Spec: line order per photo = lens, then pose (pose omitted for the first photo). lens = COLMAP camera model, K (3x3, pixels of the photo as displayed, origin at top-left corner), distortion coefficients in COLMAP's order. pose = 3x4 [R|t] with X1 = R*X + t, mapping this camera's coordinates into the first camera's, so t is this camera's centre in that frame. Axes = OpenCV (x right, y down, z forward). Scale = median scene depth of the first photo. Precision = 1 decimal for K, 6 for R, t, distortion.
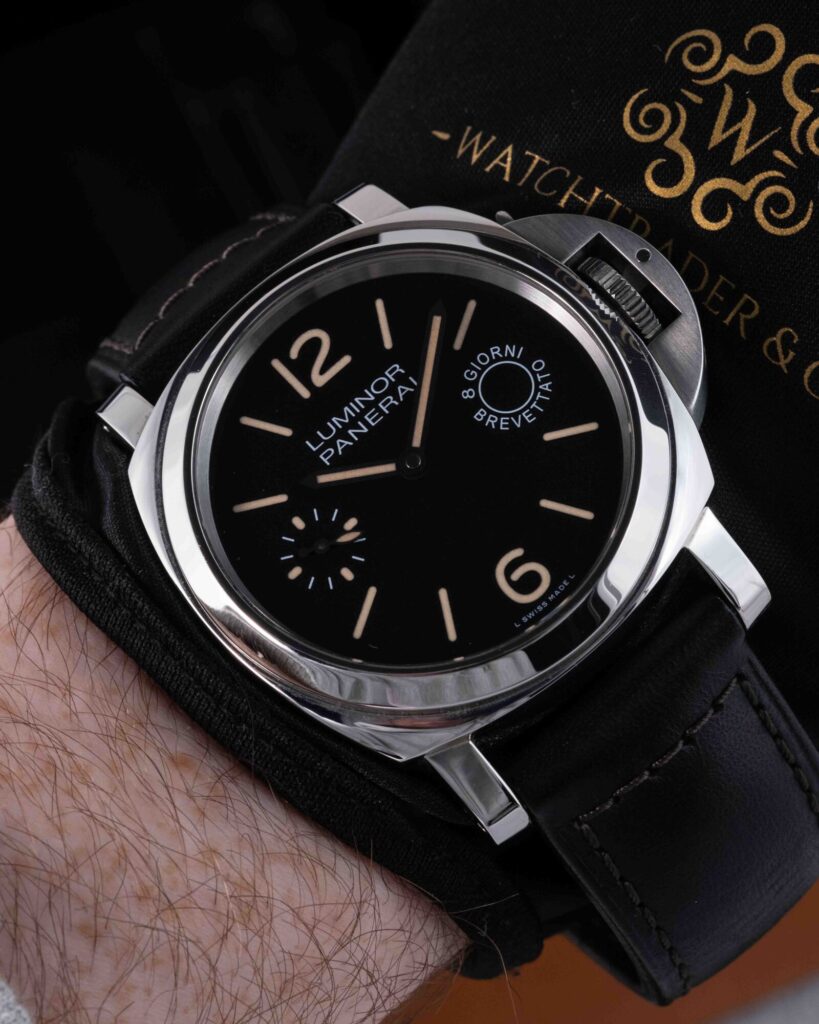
lens RADIAL K [[4780.1, 0, 409.5], [0, 4780.1, 512.0], [0, 0, 1]] dist [0.065341, 51.519869]
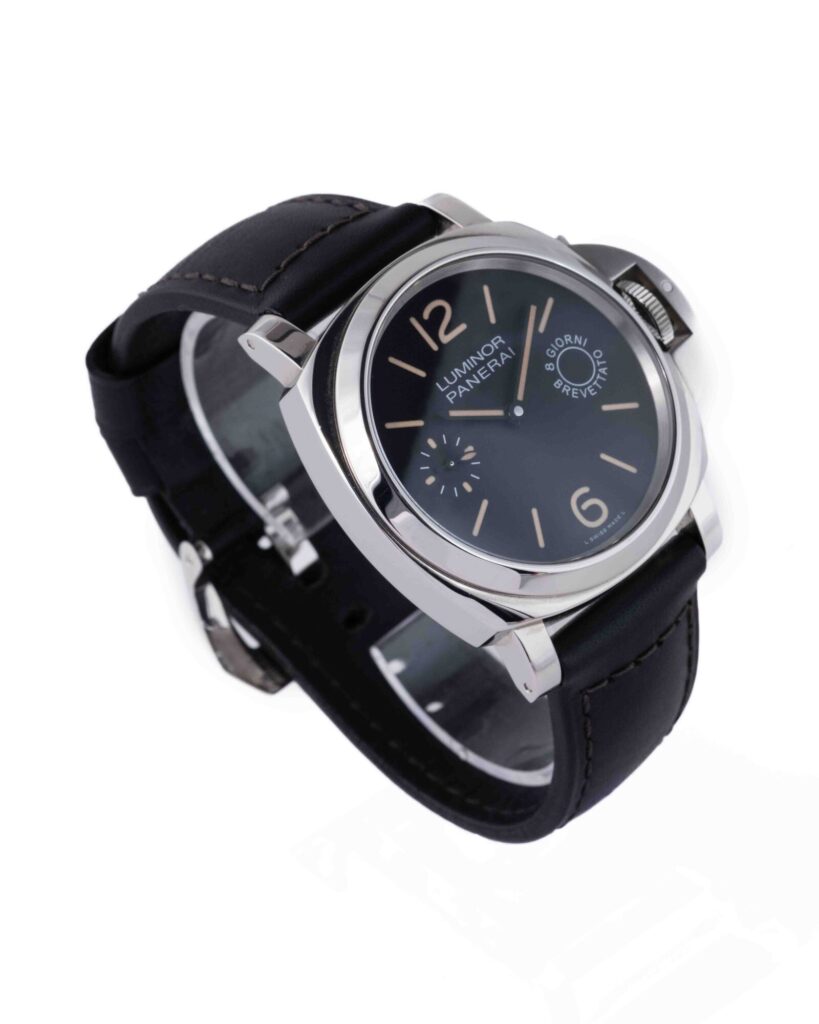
lens RADIAL K [[4780.1, 0, 409.5], [0, 4780.1, 512.0], [0, 0, 1]] dist [0.065341, 51.519869]
pose [[0.890910, 0.143546, 0.430899, -0.594221], [-0.139137, 0.989385, -0.041921, 0.077173], [-0.432343, -0.022606, 0.901426, -0.191780]]
